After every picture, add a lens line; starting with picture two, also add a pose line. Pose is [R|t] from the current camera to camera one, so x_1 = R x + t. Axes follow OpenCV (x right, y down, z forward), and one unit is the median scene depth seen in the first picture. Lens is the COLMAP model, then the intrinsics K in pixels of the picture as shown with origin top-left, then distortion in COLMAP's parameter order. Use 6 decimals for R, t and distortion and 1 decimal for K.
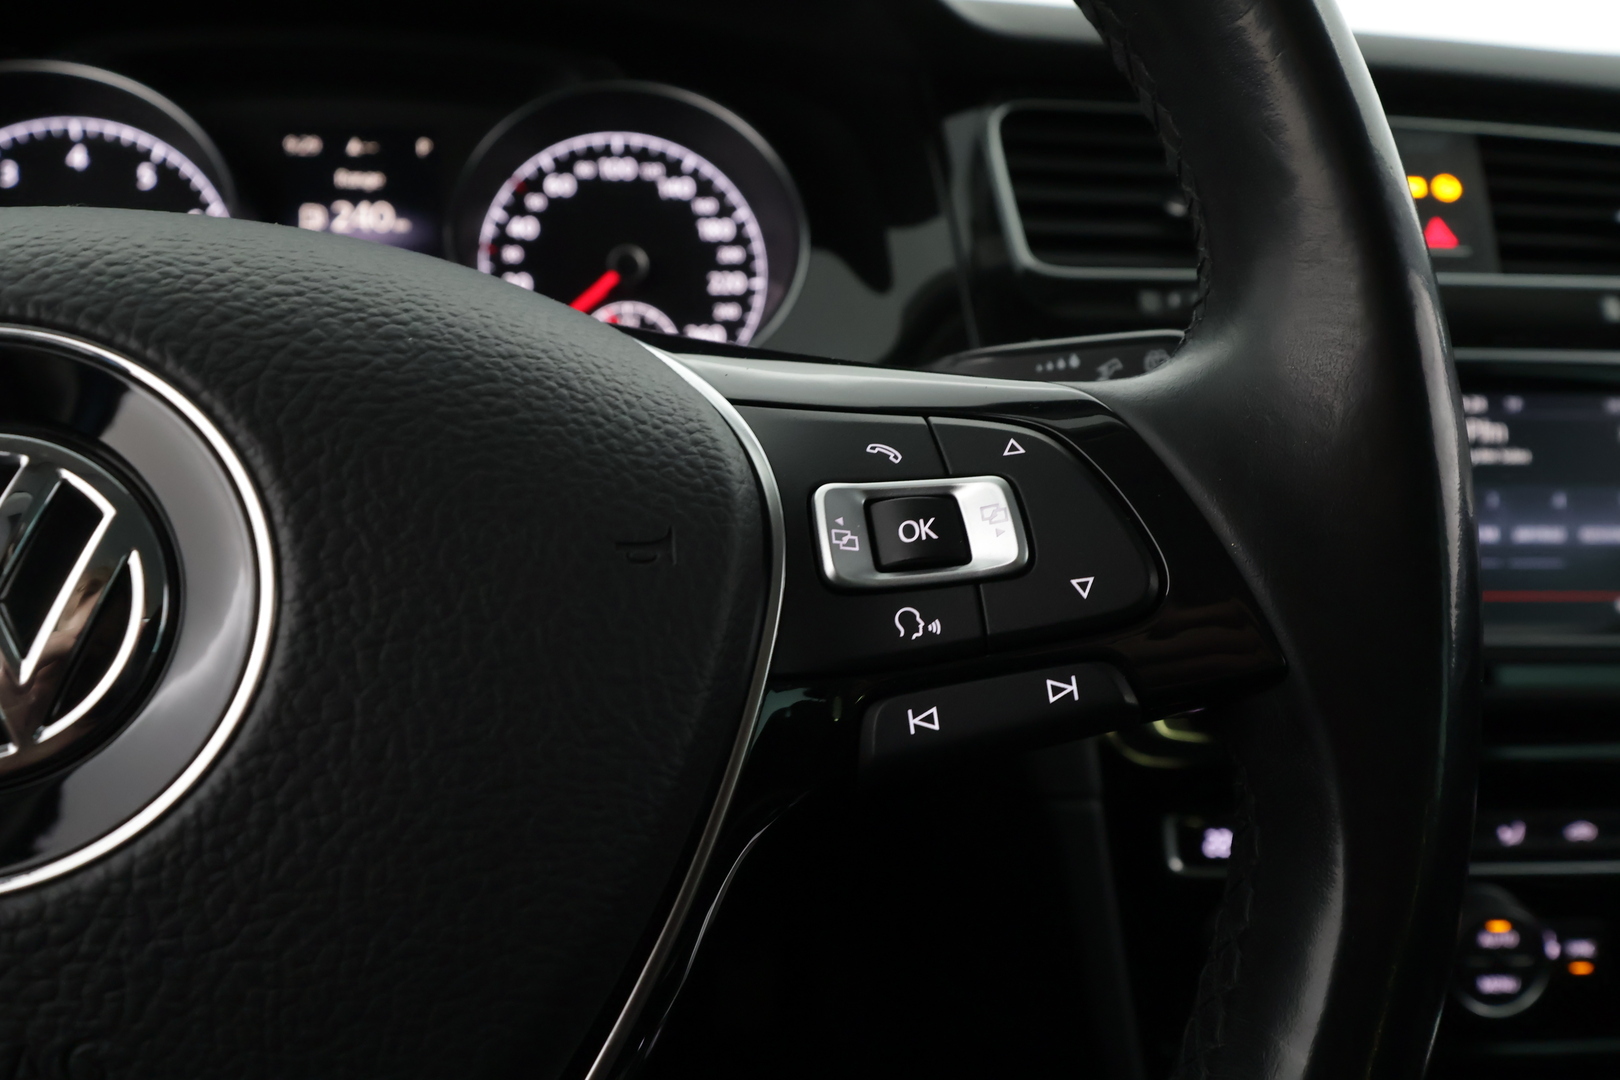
lens RADIAL K [[1366.3, 0, 810.0], [0, 1366.3, 540.0], [0, 0, 1]] dist [-0.003604, 0.003225]
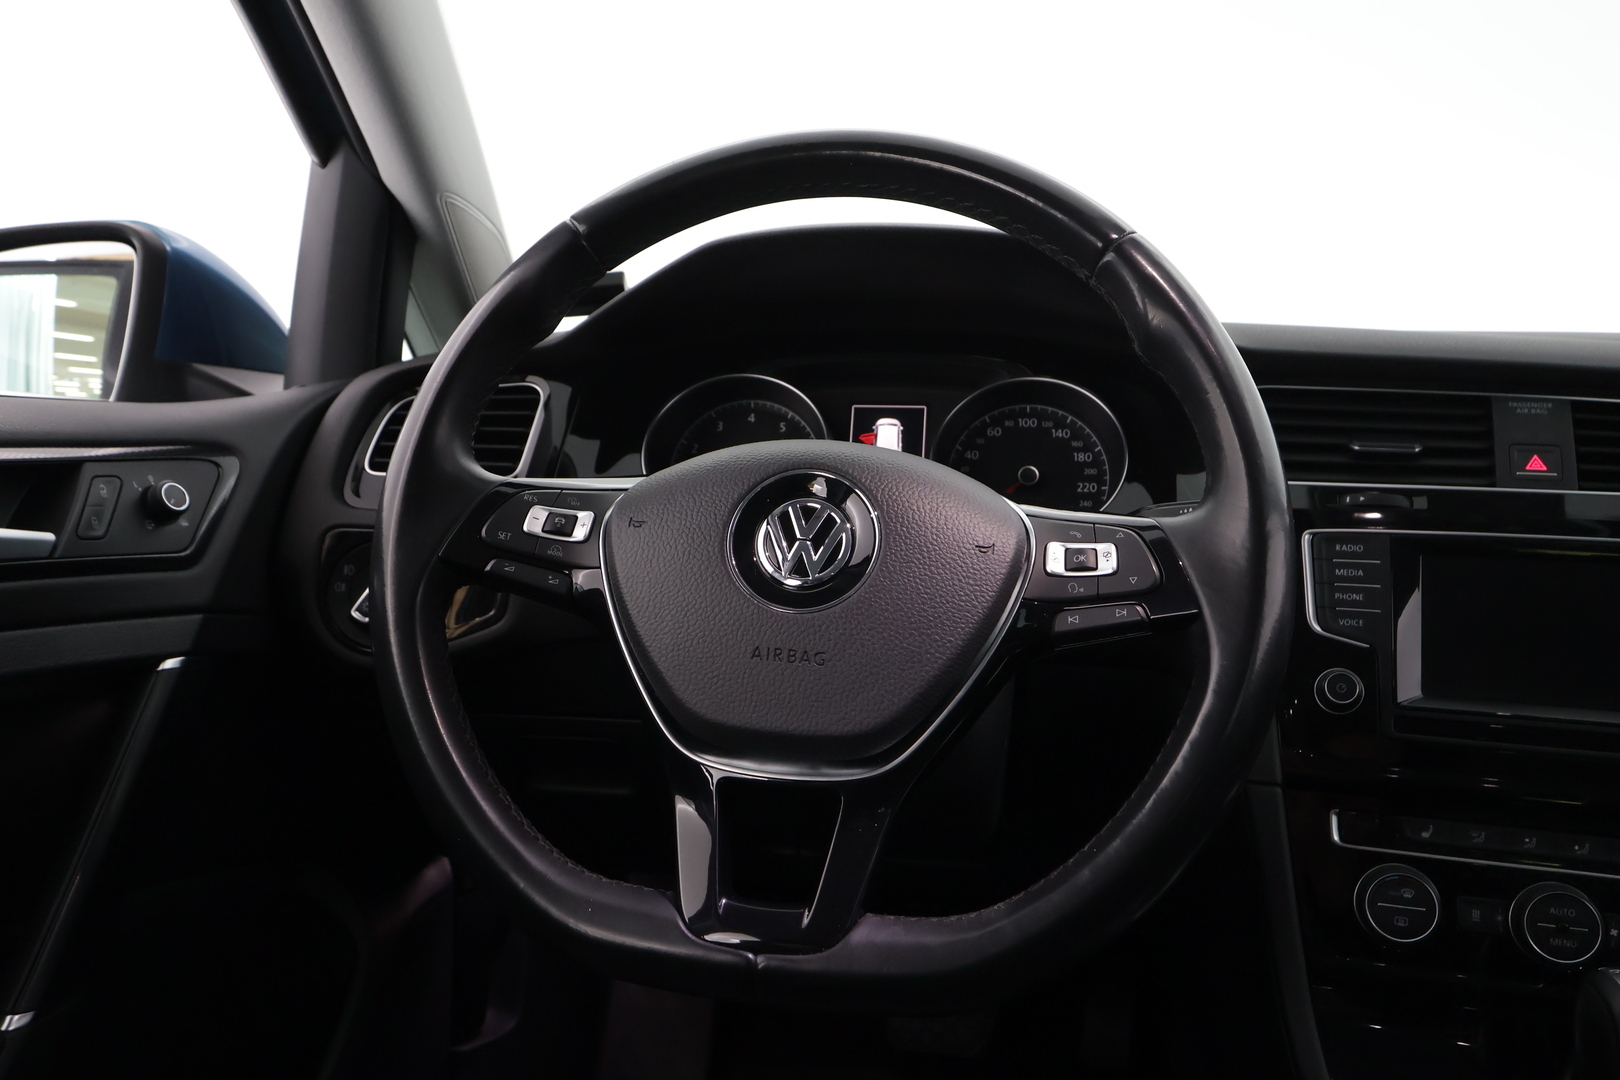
lens RADIAL K [[1296.2, 0, 810.0], [0, 1296.2, 540.0], [0, 0, 1]] dist [0.002012, 0.003098]
pose [[0.938801, 0.031478, -0.343018, 0.181138], [-0.086288, 0.985556, -0.145716, 0.151378], [0.333476, 0.166397, 0.927958, -0.647441]]
